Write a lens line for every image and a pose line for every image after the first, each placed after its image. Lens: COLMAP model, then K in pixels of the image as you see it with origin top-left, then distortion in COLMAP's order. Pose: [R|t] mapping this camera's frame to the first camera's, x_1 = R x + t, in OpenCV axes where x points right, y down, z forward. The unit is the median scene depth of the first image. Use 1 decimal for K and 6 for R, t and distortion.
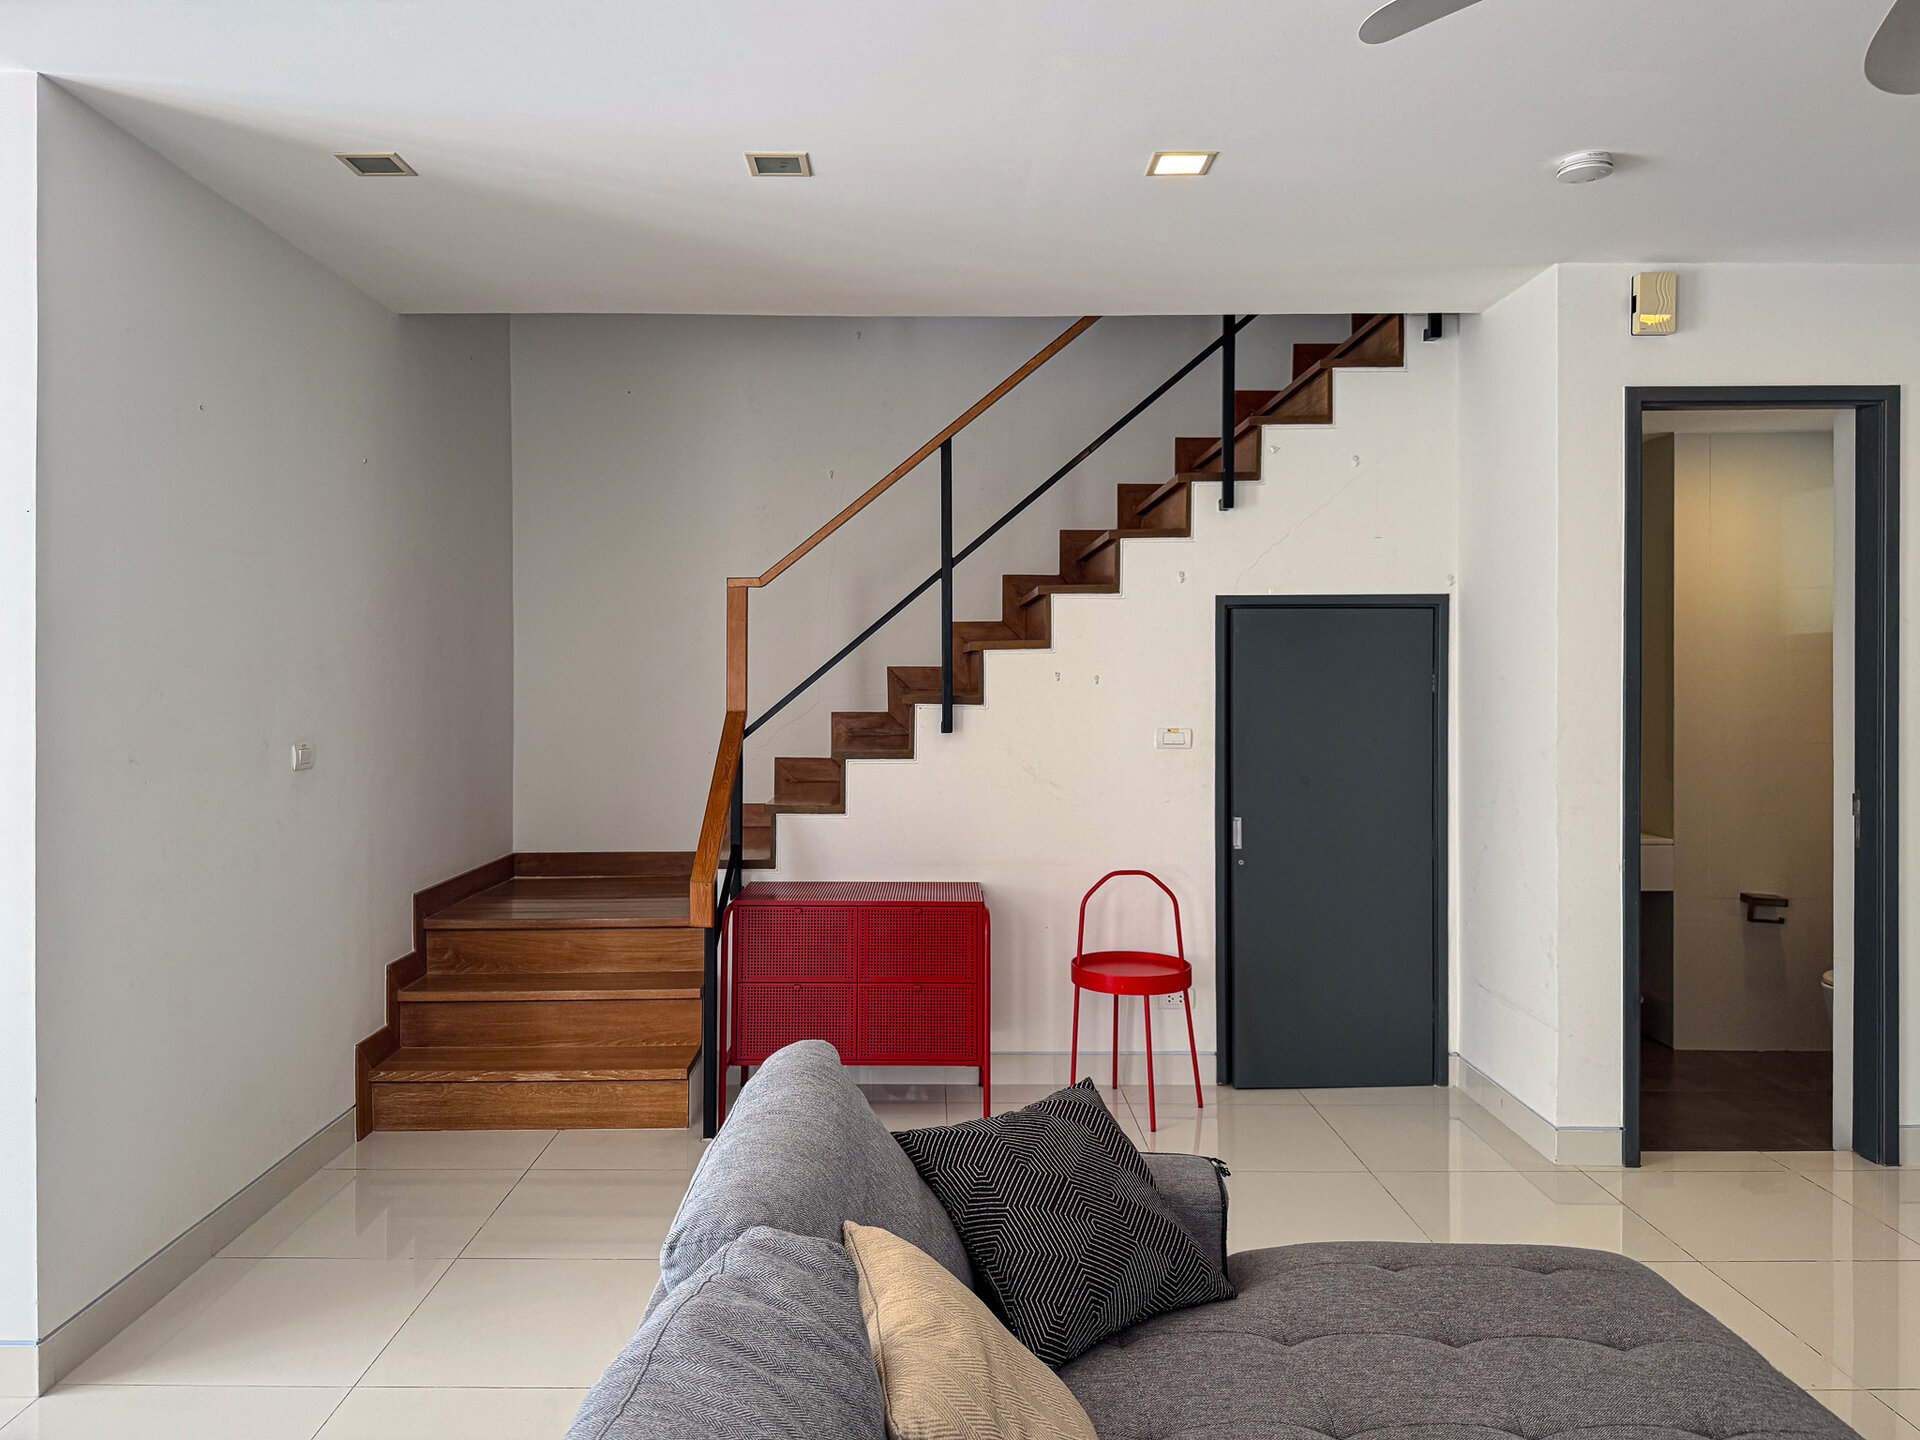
lens RADIAL K [[1381.4, 0, 960.0], [0, 1381.4, 720.0], [0, 0, 1]] dist [0.007311, -0.023038]
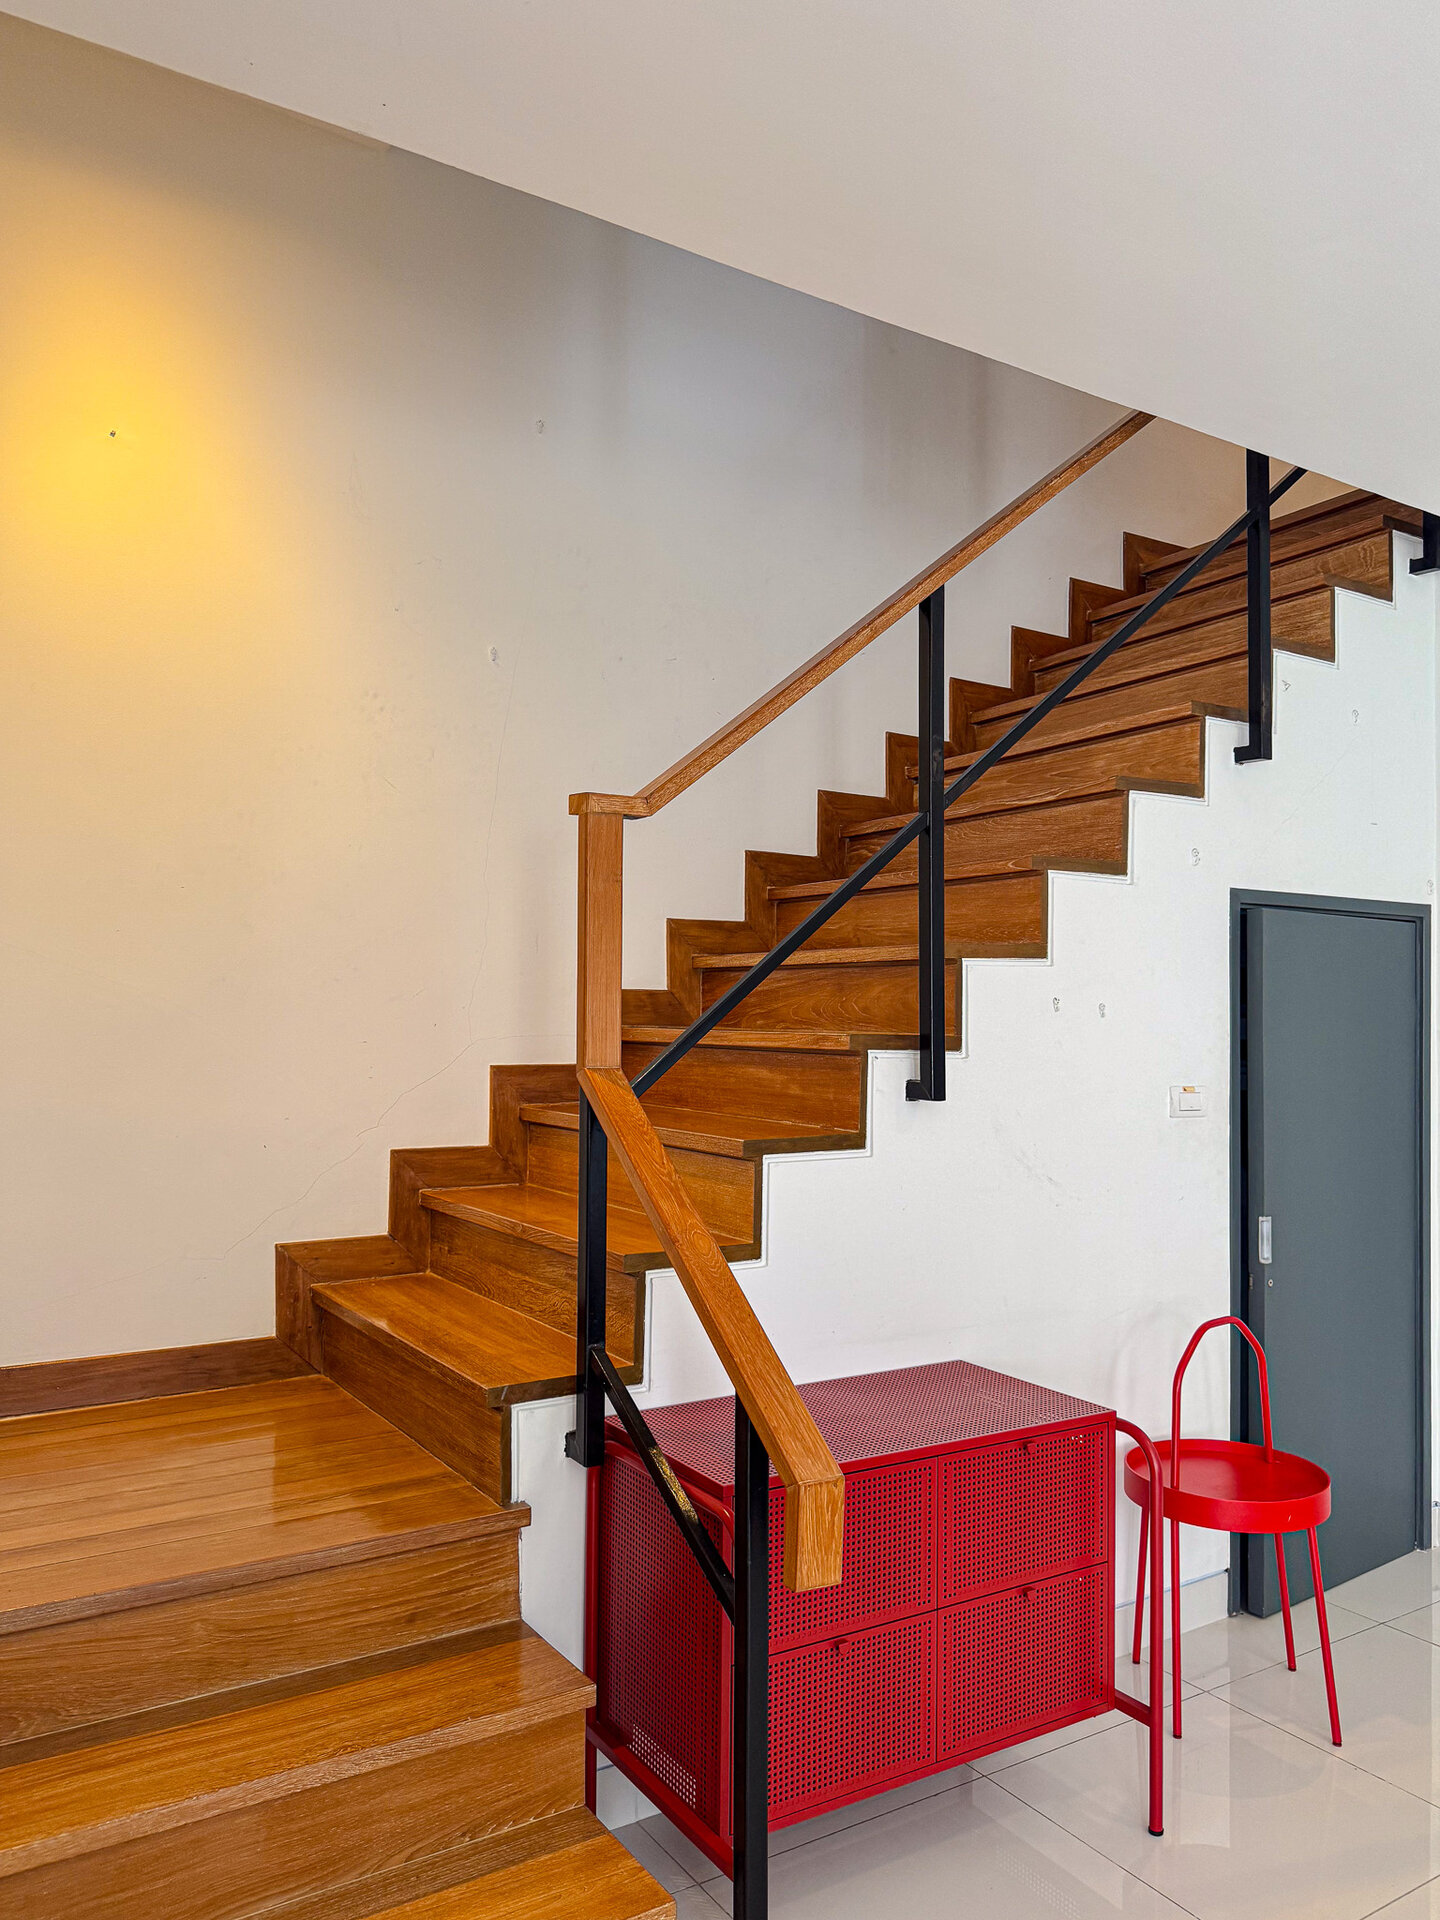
lens RADIAL K [[1343.0, 0, 719.0], [0, 1343.0, 1019.6], [0, 0, 1]] dist [-0.000274, -0.004604]
pose [[0.851061, 0.006684, 0.525024, -0.370843], [0.012255, 0.999394, -0.032588, -0.007396], [-0.524924, 0.034168, 0.850463, 0.573306]]
